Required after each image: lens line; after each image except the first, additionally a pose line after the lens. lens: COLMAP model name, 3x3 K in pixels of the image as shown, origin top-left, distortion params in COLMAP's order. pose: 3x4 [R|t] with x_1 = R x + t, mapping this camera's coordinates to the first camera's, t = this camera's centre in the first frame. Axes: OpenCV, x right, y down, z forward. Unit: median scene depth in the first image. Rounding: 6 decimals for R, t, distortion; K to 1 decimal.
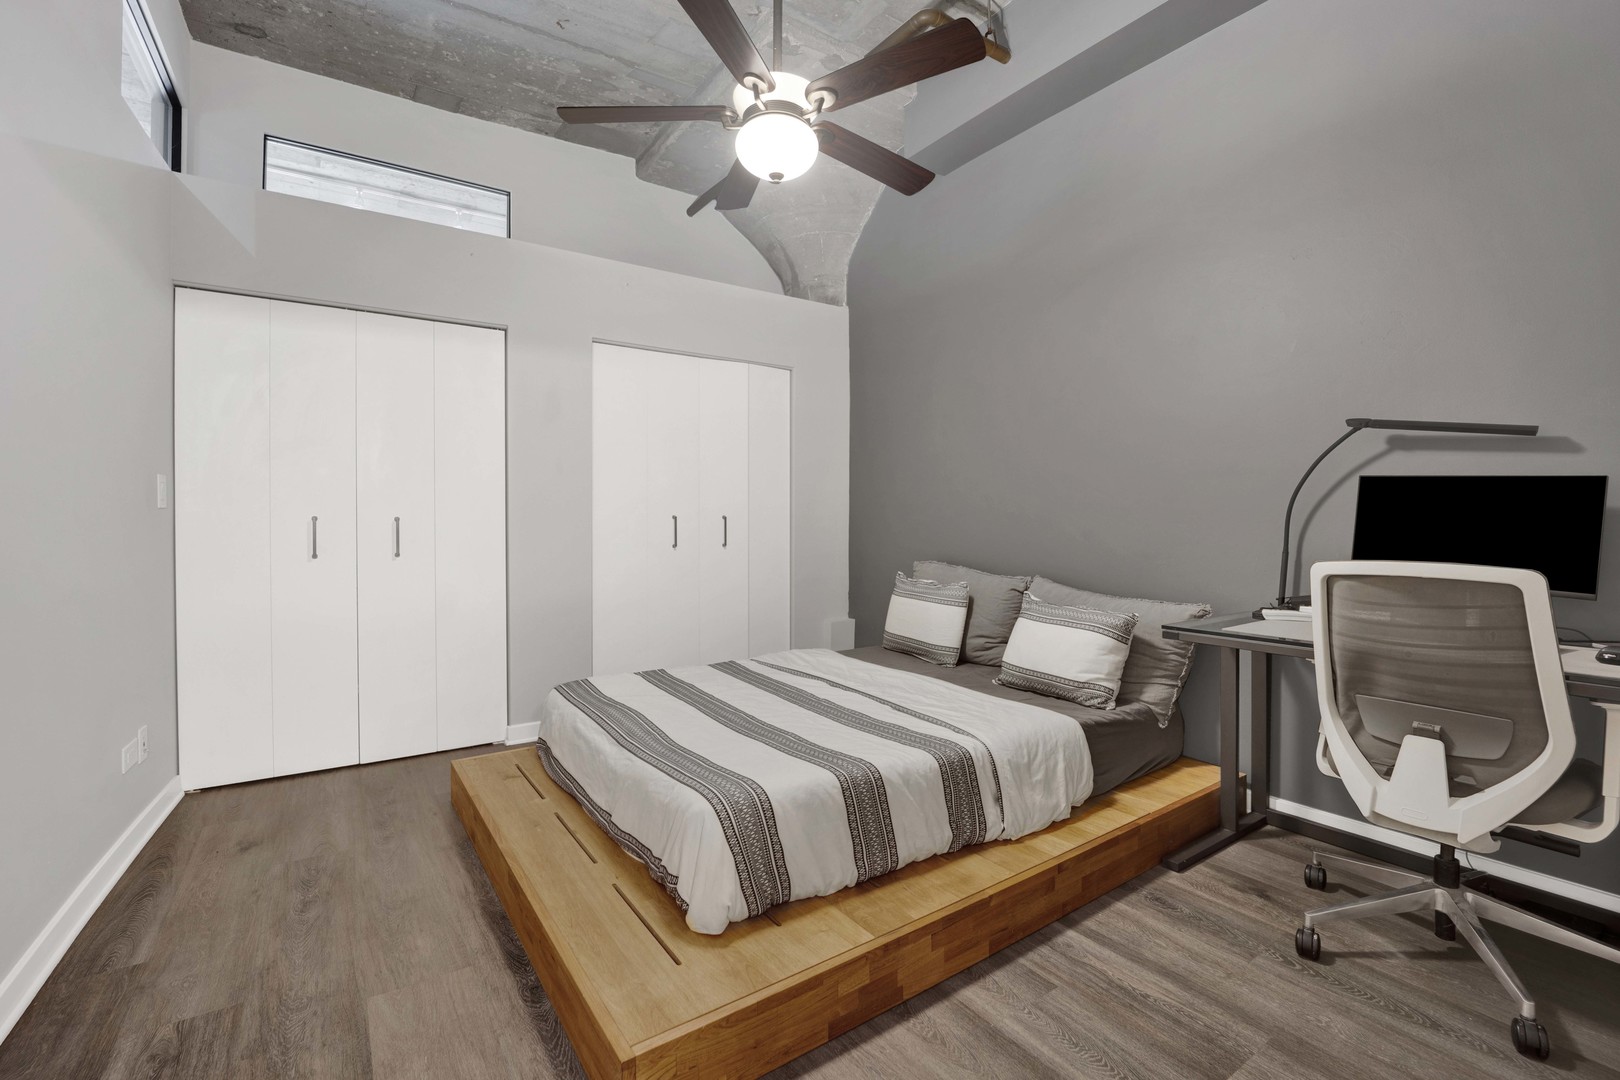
lens RADIAL K [[680.0, 0, 810.0], [0, 680.0, 540.0], [0, 0, 1]] dist [-0.030533, 0.002395]
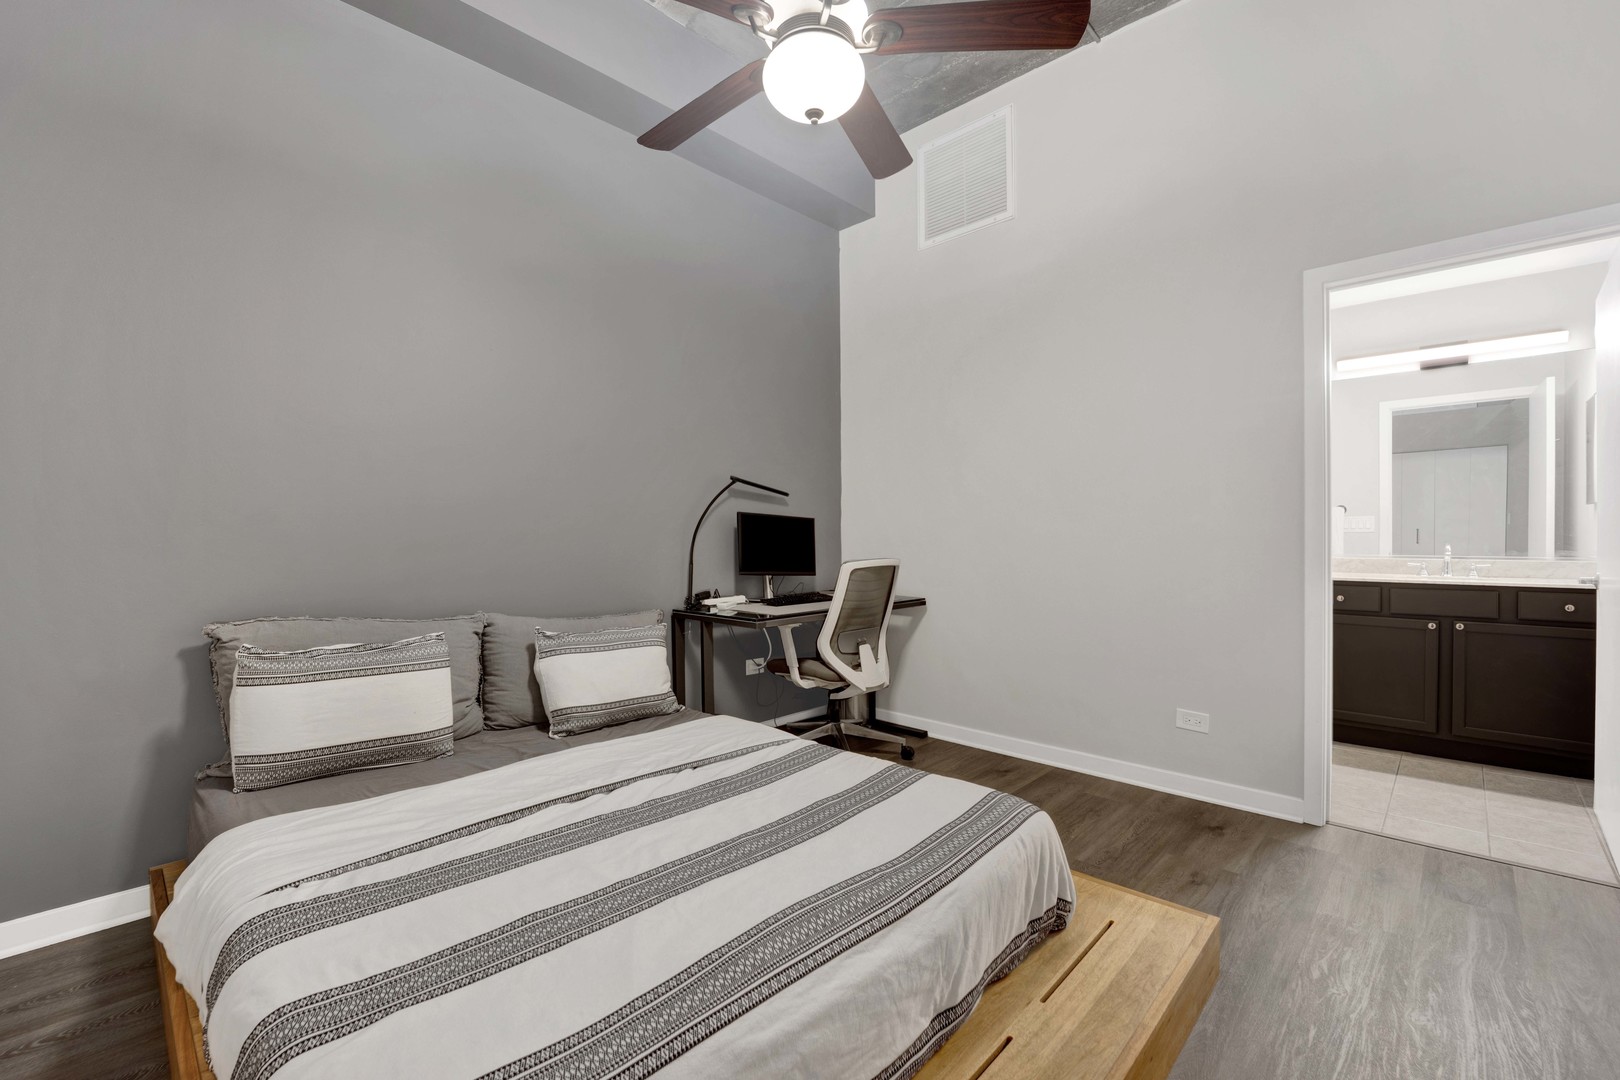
lens RADIAL K [[680.0, 0, 810.0], [0, 680.0, 540.0], [0, 0, 1]] dist [-0.030533, 0.002395]
pose [[-0.173641, -0.010222, 0.984756, -0.809161], [0.038609, 0.999107, 0.017179, -0.049655], [-0.984052, 0.041004, -0.173091, 1.097526]]
